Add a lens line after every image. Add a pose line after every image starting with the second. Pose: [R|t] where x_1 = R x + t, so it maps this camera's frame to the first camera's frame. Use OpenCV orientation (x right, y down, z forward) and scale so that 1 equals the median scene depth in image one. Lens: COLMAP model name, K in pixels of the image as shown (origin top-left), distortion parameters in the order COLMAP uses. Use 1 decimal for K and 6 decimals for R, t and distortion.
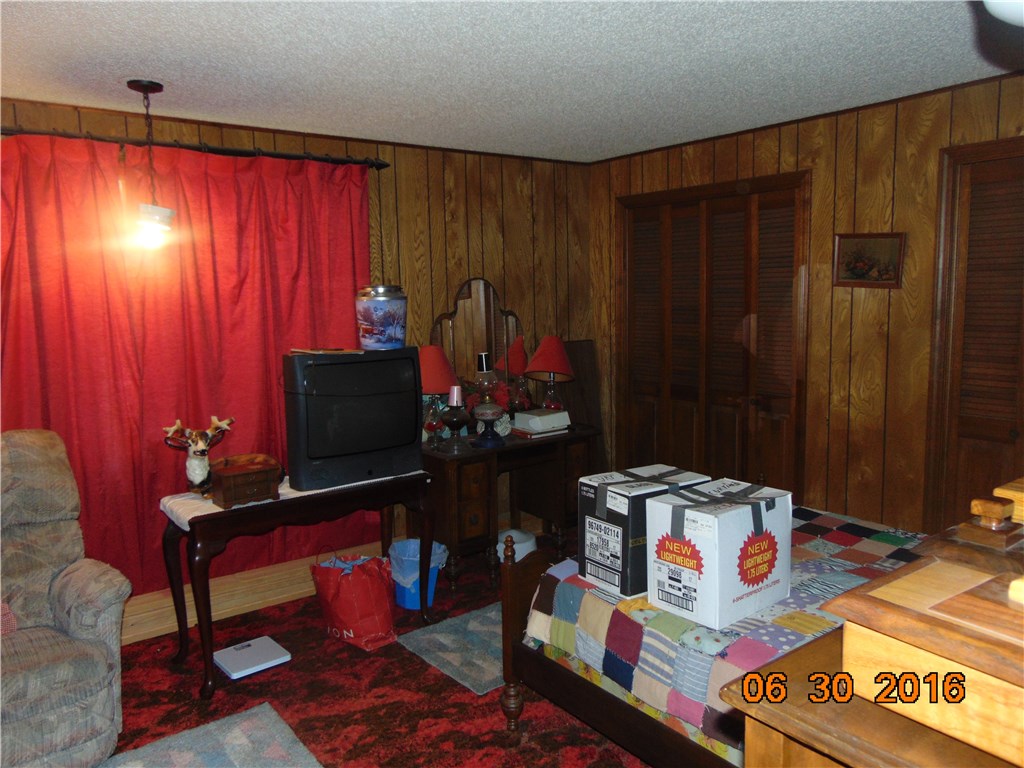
lens RADIAL K [[765.7, 0, 512.0], [0, 765.7, 384.0], [0, 0, 1]] dist [-0.032708, 0.056201]
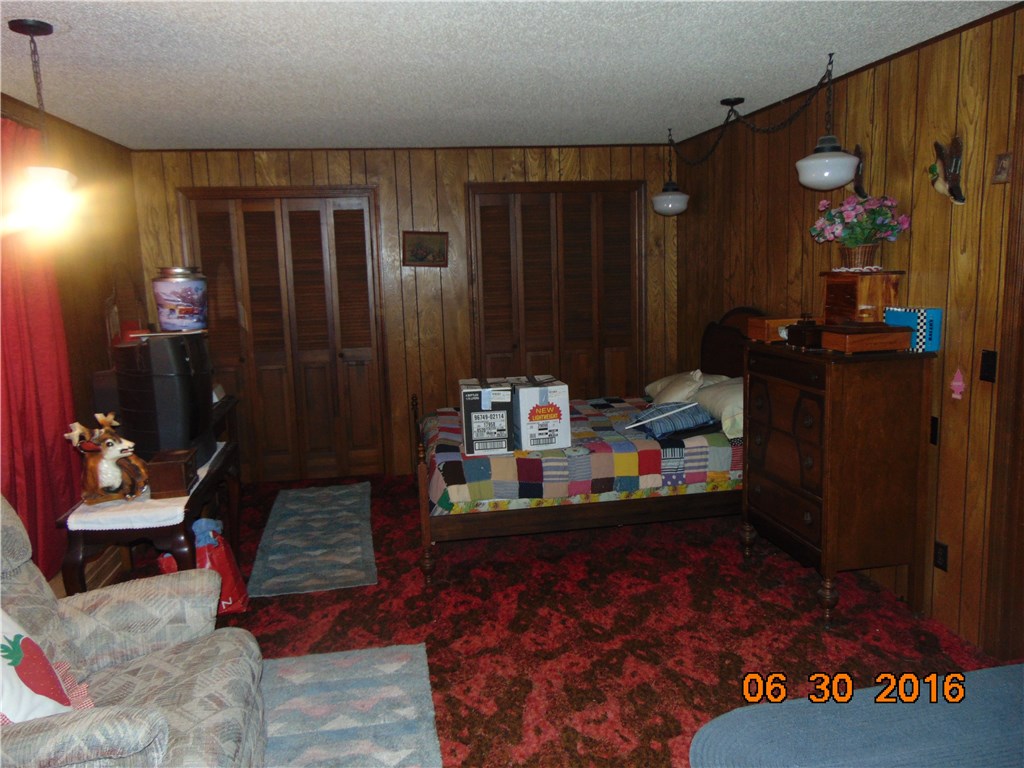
lens RADIAL K [[765.7, 0, 512.0], [0, 765.7, 384.0], [0, 0, 1]] dist [-0.032708, 0.056201]
pose [[0.460679, -0.138796, 0.876647, -1.139266], [0.129311, 0.987654, 0.088418, -0.010122], [-0.878096, 0.072628, 0.472940, 0.186403]]
